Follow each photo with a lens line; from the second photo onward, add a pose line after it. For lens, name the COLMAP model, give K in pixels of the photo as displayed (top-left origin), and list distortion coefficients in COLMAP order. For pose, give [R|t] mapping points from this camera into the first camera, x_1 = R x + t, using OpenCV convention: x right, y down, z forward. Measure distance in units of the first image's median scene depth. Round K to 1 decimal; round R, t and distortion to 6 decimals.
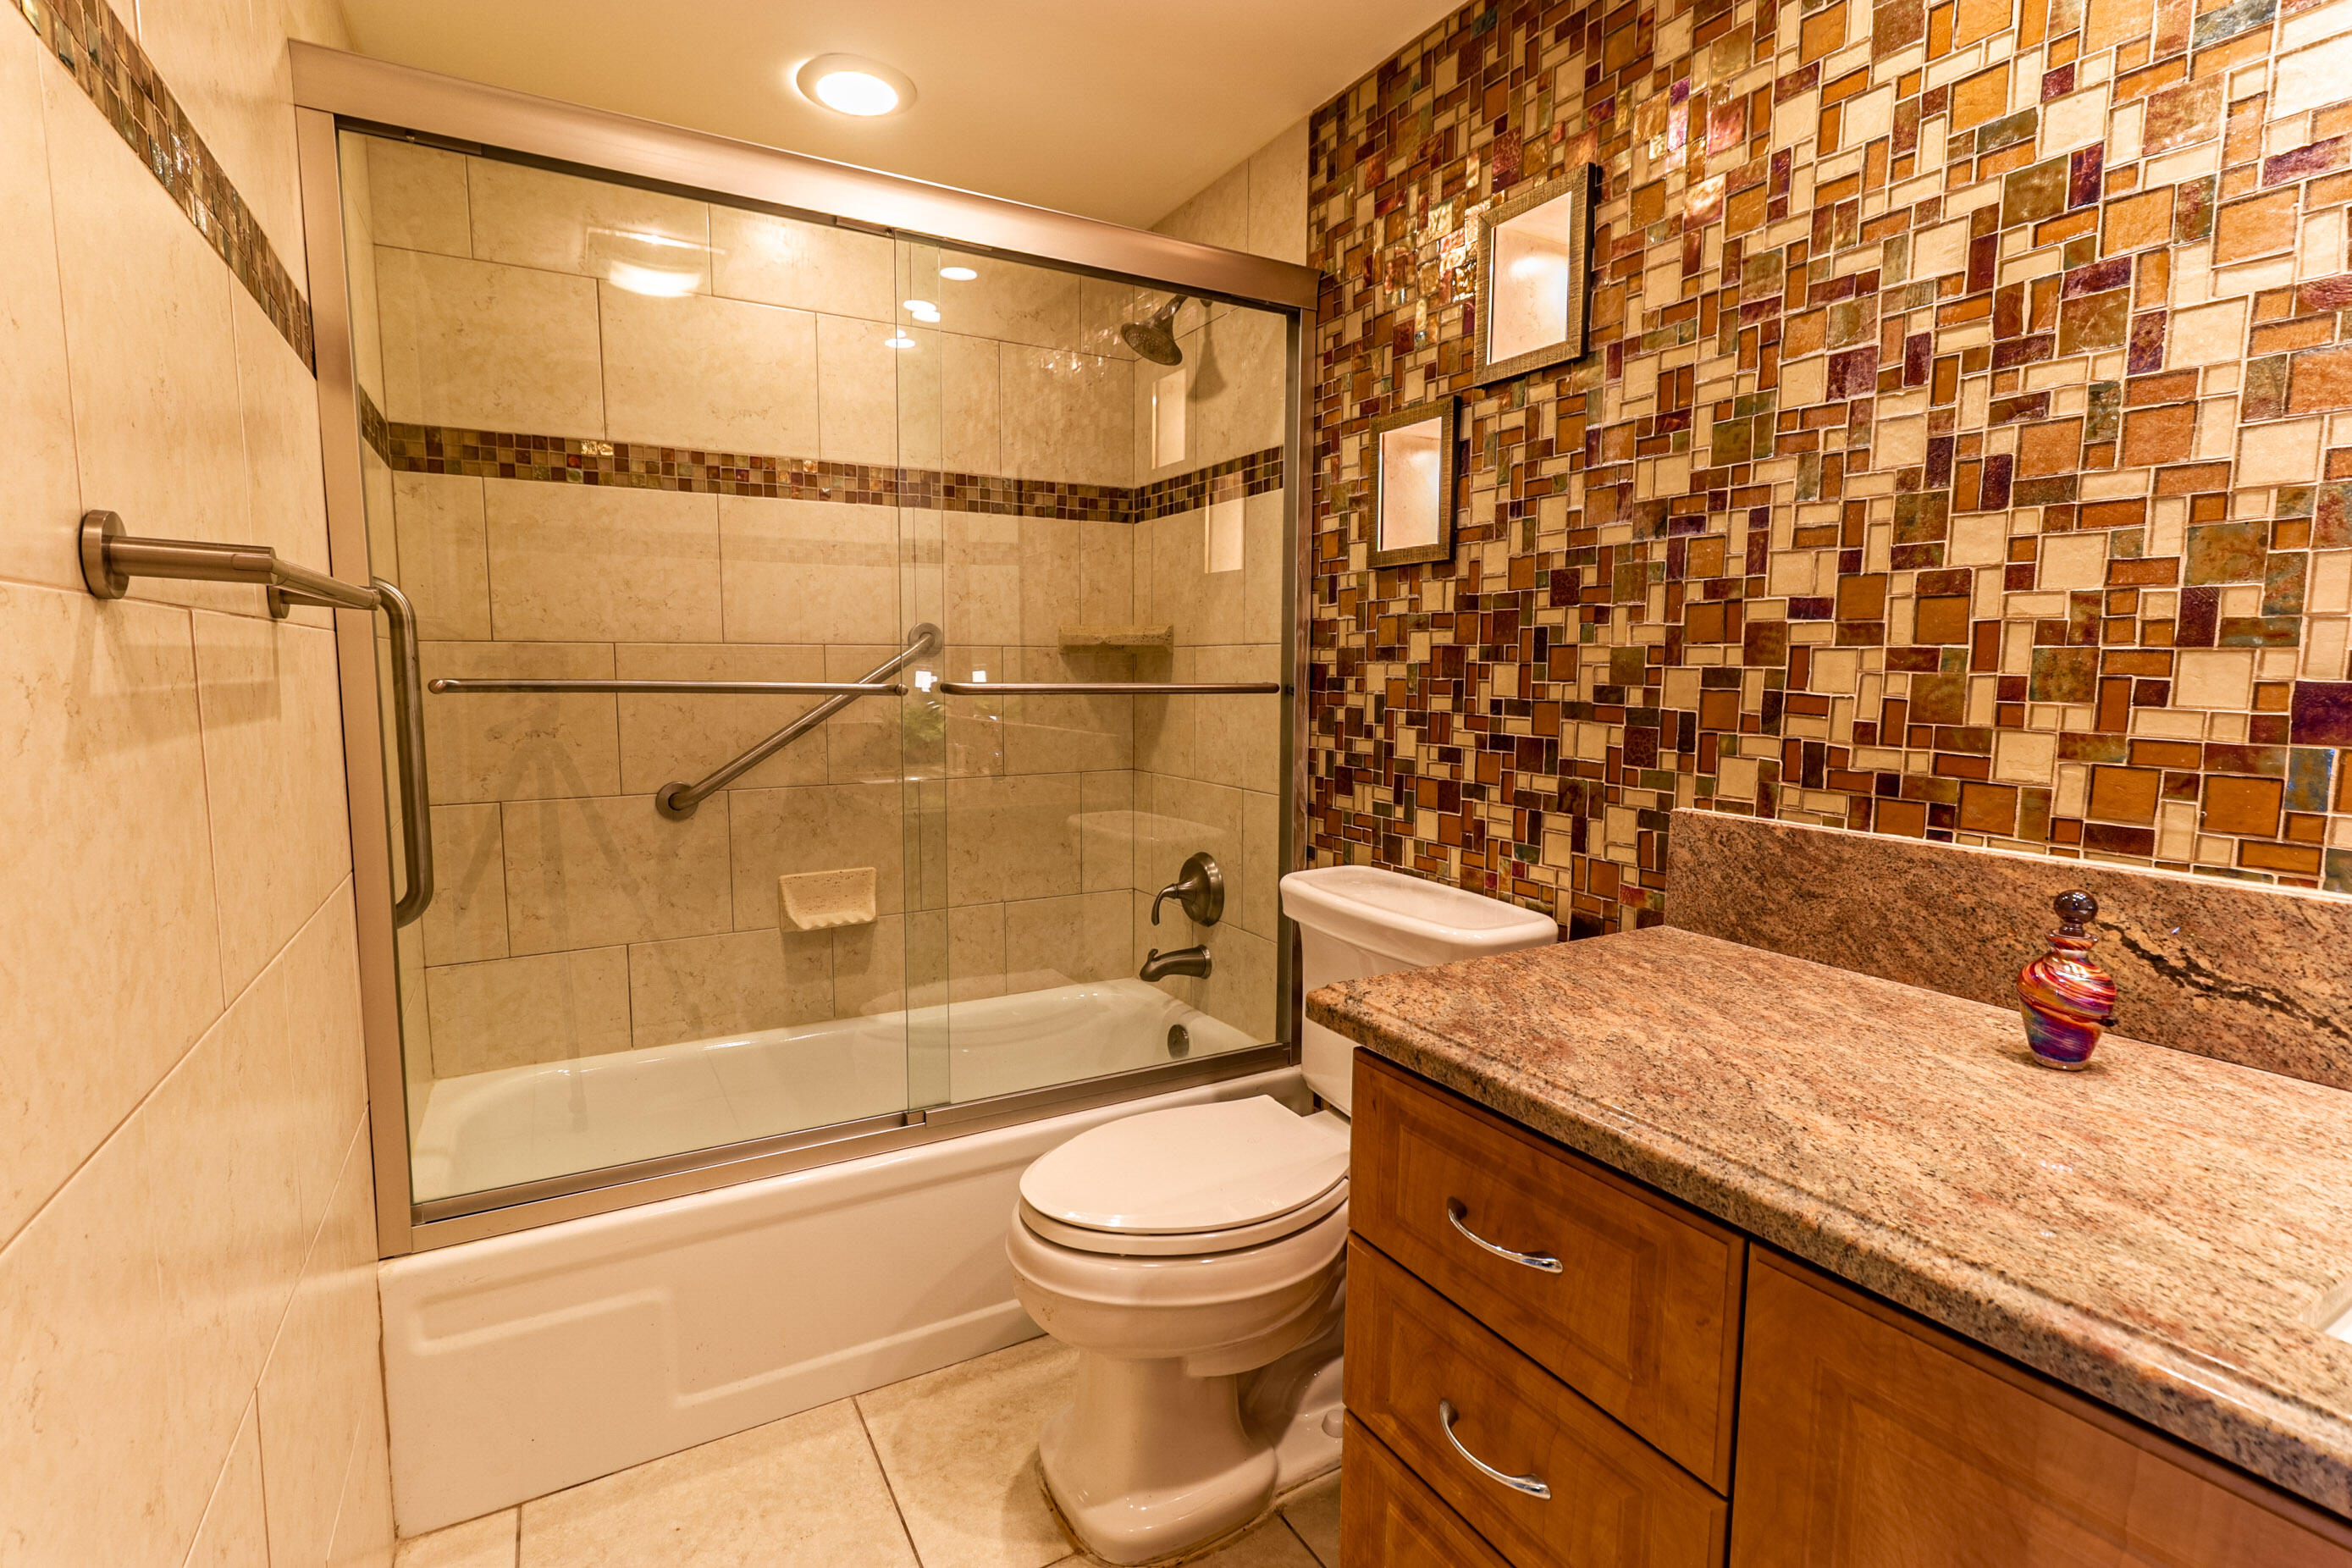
lens RADIAL K [[1094.2, 0, 1171.0], [0, 1094.2, 771.0], [0, 0, 1]] dist [0.001879, 0.000755]
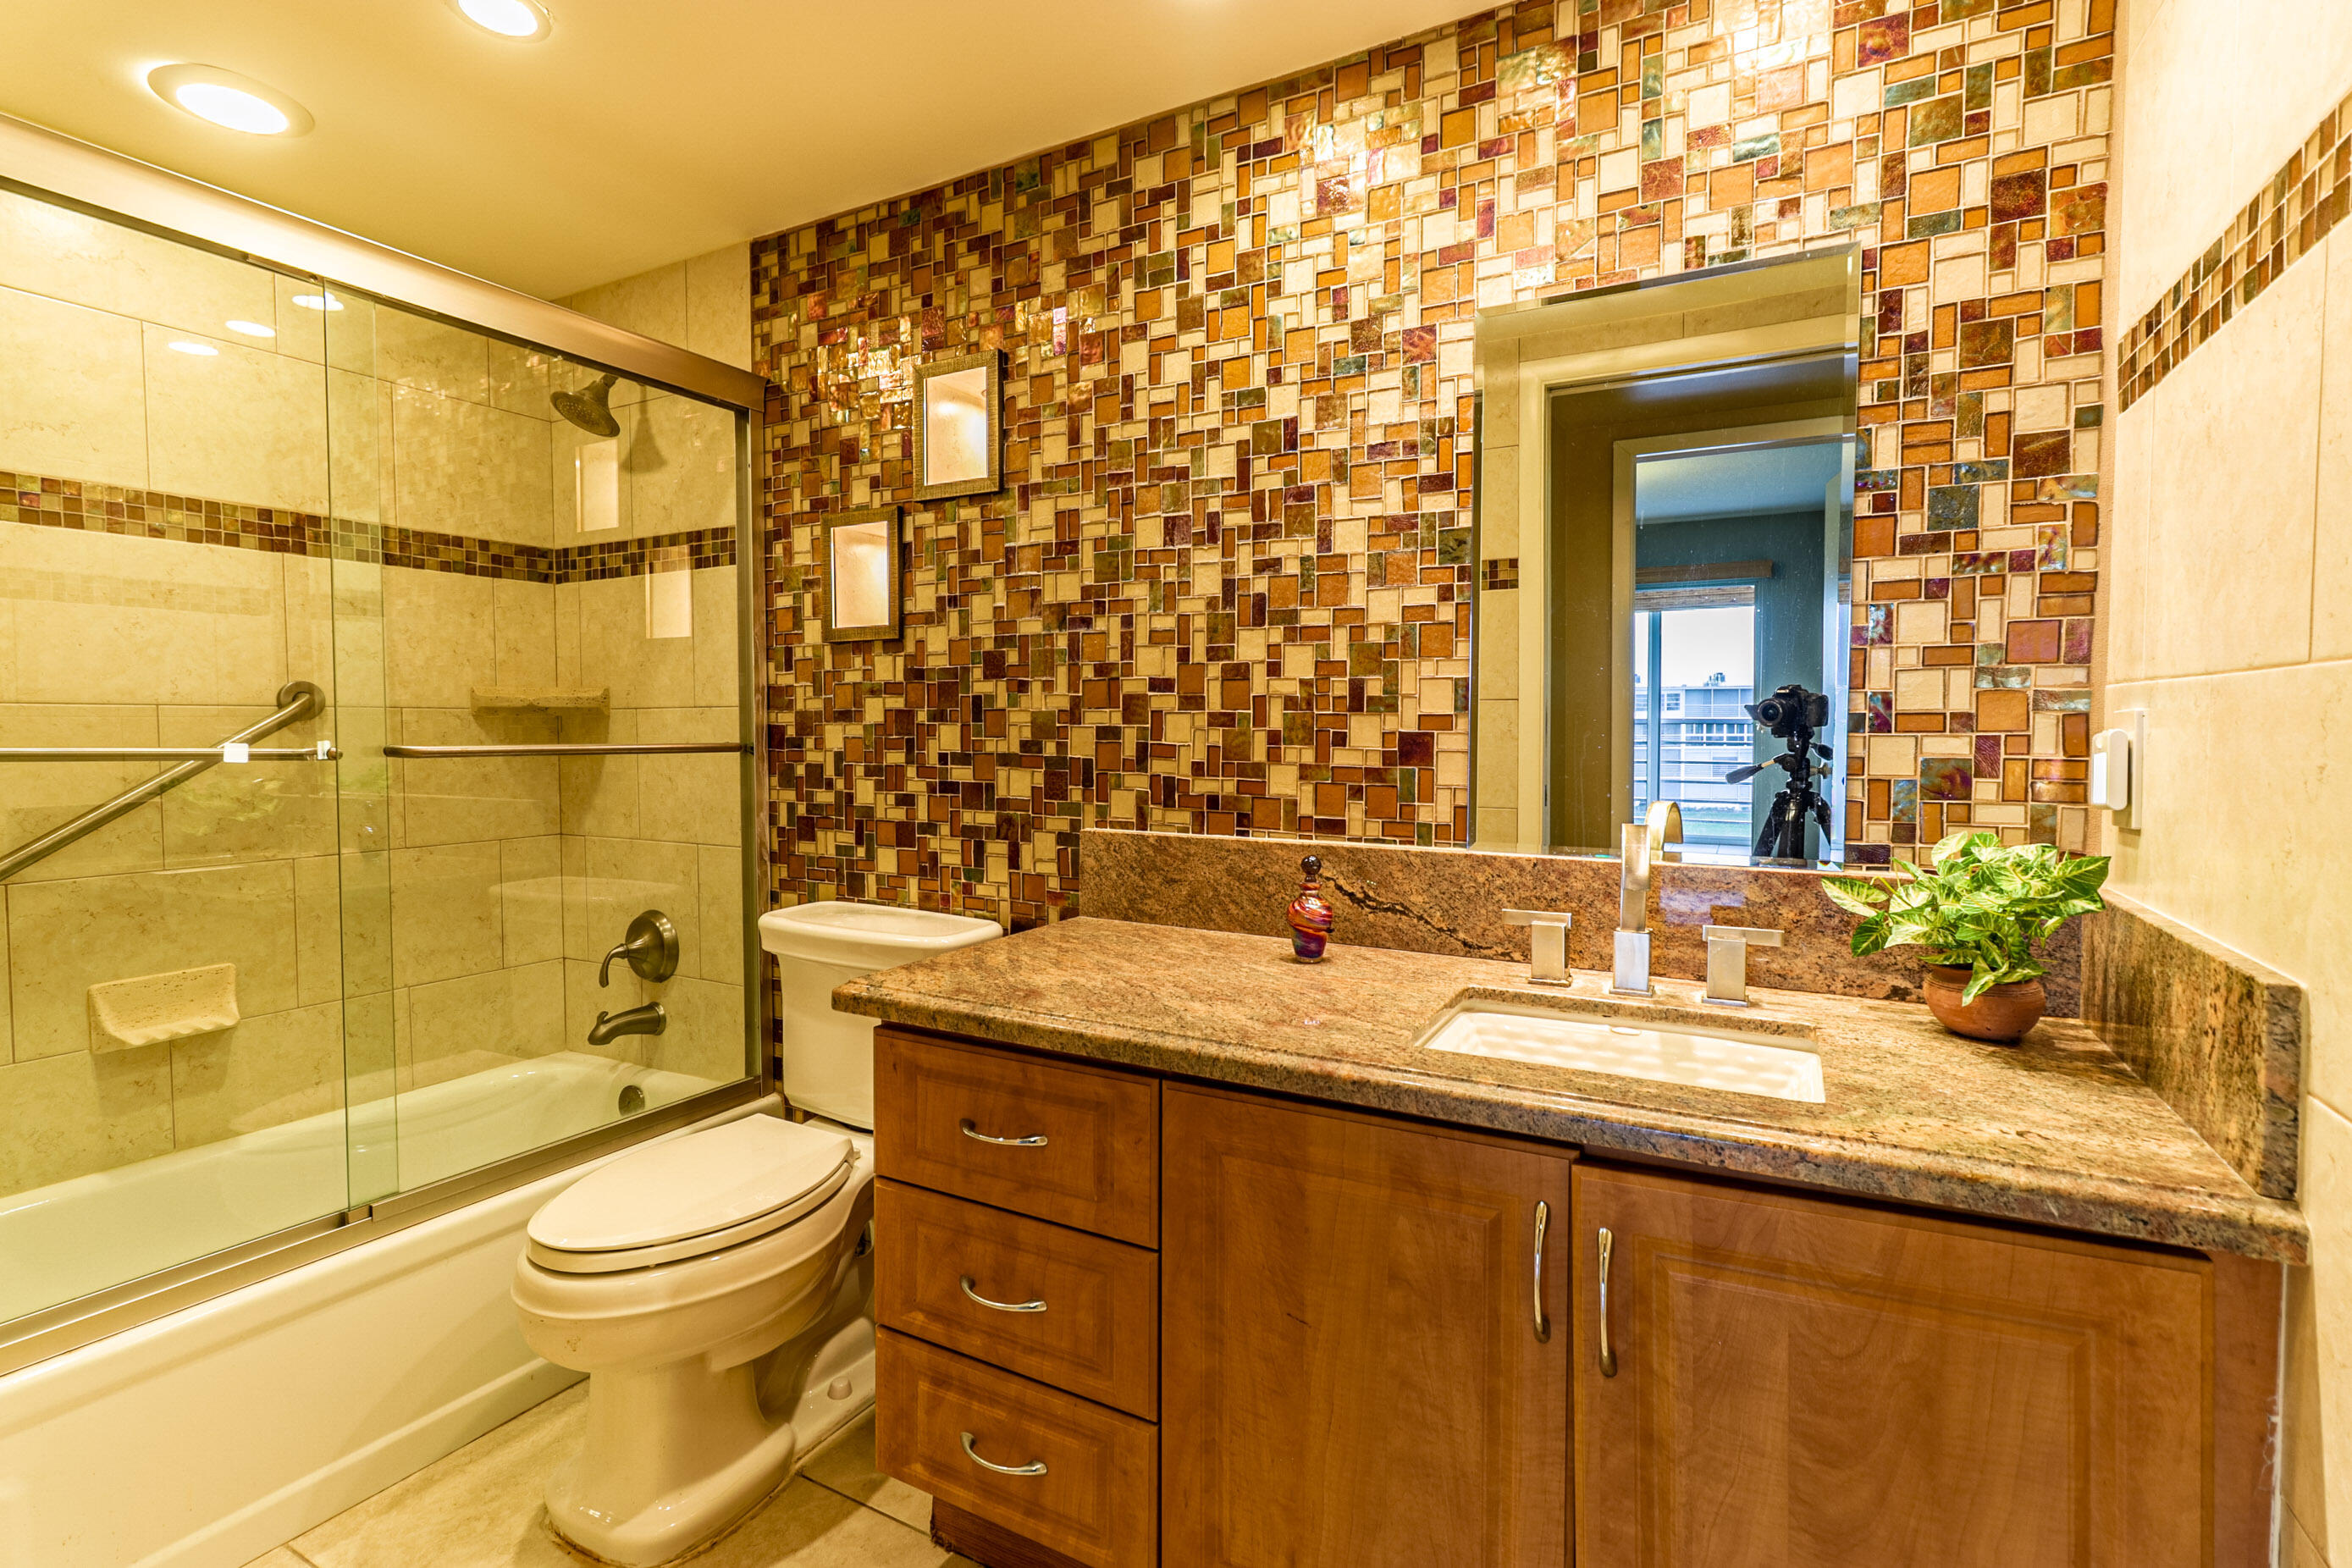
lens RADIAL K [[1094.2, 0, 1171.0], [0, 1094.2, 771.0], [0, 0, 1]] dist [0.001879, 0.000755]
pose [[0.850419, -0.025692, 0.525479, -0.185561], [0.055486, 0.997616, -0.041021, 0.028008], [-0.523173, 0.064042, 0.849817, -0.253685]]
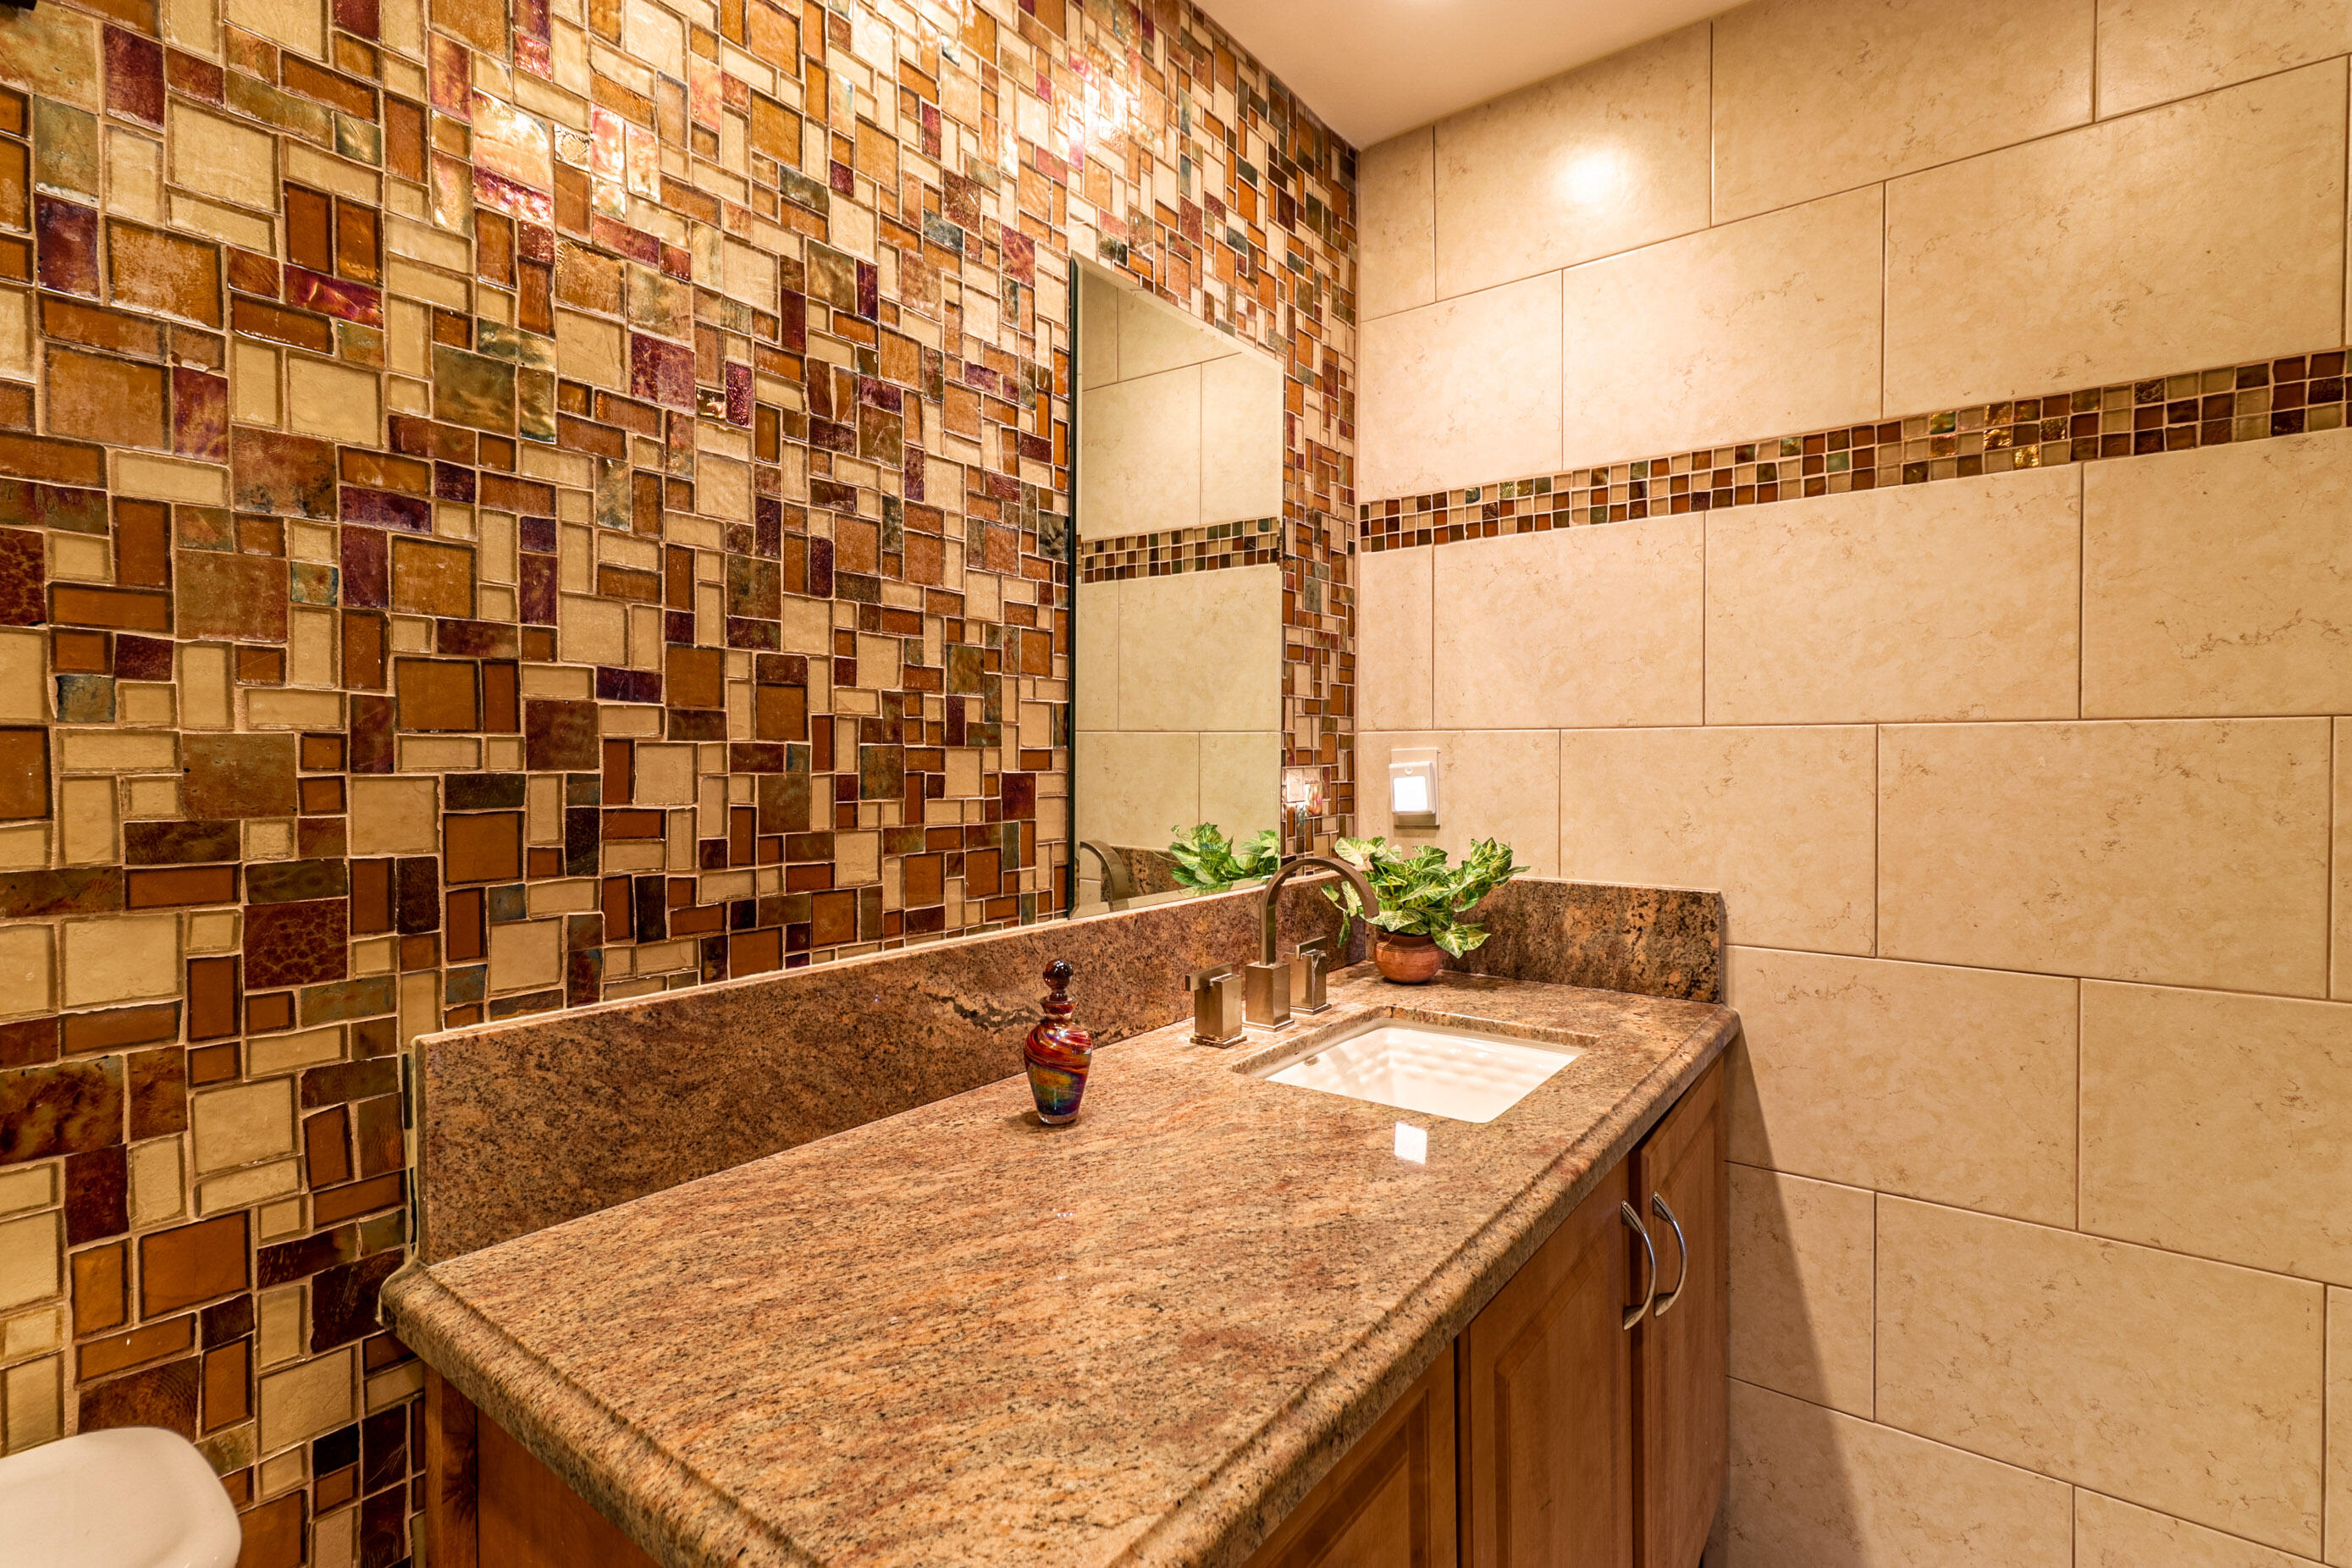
lens RADIAL K [[1094.2, 0, 1171.0], [0, 1094.2, 771.0], [0, 0, 1]] dist [0.001879, 0.000755]
pose [[-0.395287, -0.020202, 0.918335, -0.195863], [0.092132, 0.993845, 0.061520, -0.110611], [-0.913926, 0.108926, -0.390993, 1.006286]]
